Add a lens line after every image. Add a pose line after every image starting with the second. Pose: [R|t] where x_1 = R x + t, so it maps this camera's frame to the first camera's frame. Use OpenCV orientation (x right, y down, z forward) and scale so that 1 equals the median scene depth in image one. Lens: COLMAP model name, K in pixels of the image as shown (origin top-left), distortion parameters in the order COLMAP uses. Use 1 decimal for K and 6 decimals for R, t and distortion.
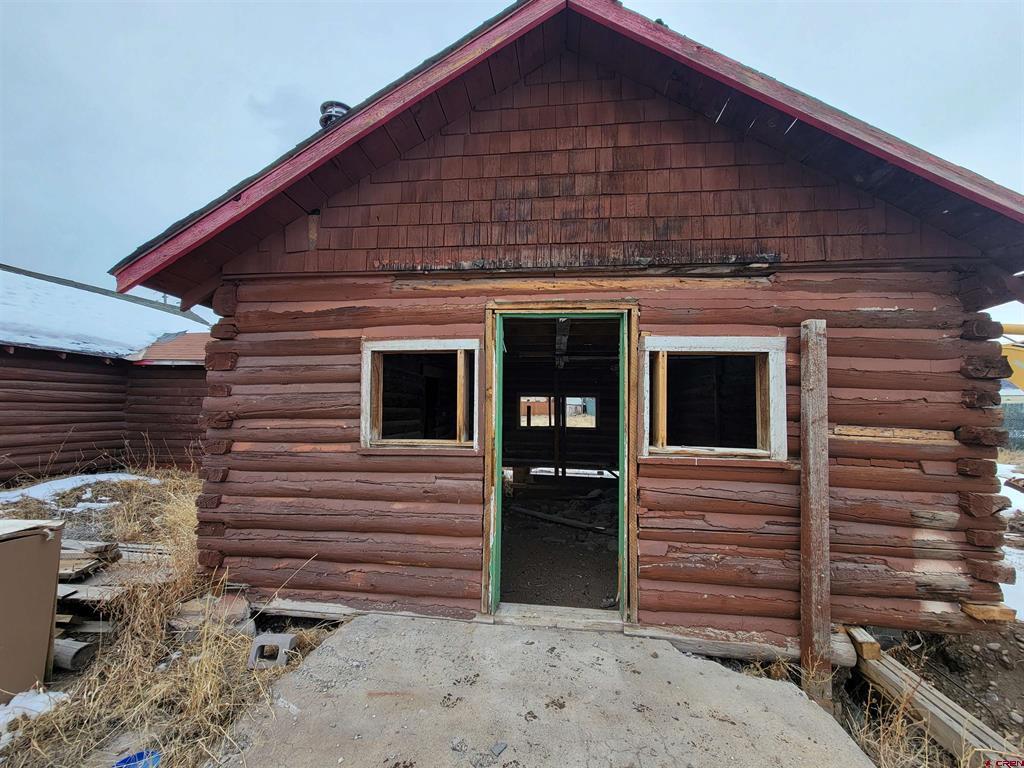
lens RADIAL K [[417.1, 0, 512.3], [0, 417.1, 382.5], [0, 0, 1]] dist [-0.000860, 0.001877]
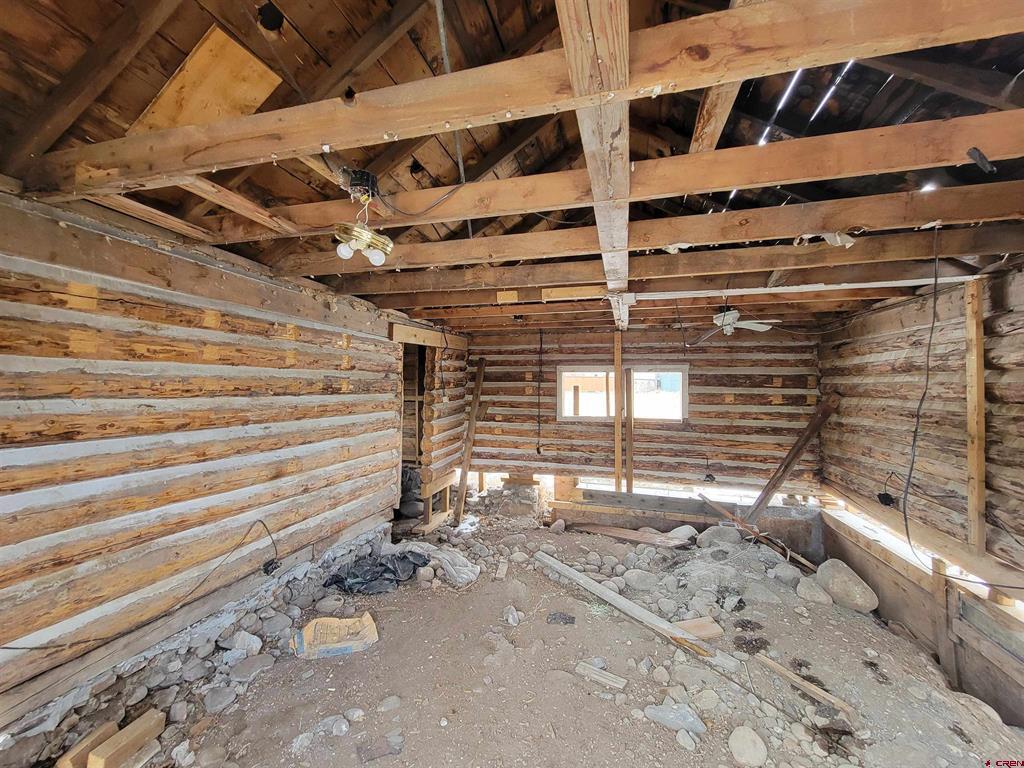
lens RADIAL K [[417.1, 0, 515.1], [0, 417.1, 385.2], [0, 0, 1]] dist [-0.000860, 0.001877]
pose [[0.987410, -0.008712, -0.157939, 0.050262], [0.019176, 0.997711, 0.064851, 0.009610], [0.157013, -0.067063, 0.985317, 0.333216]]
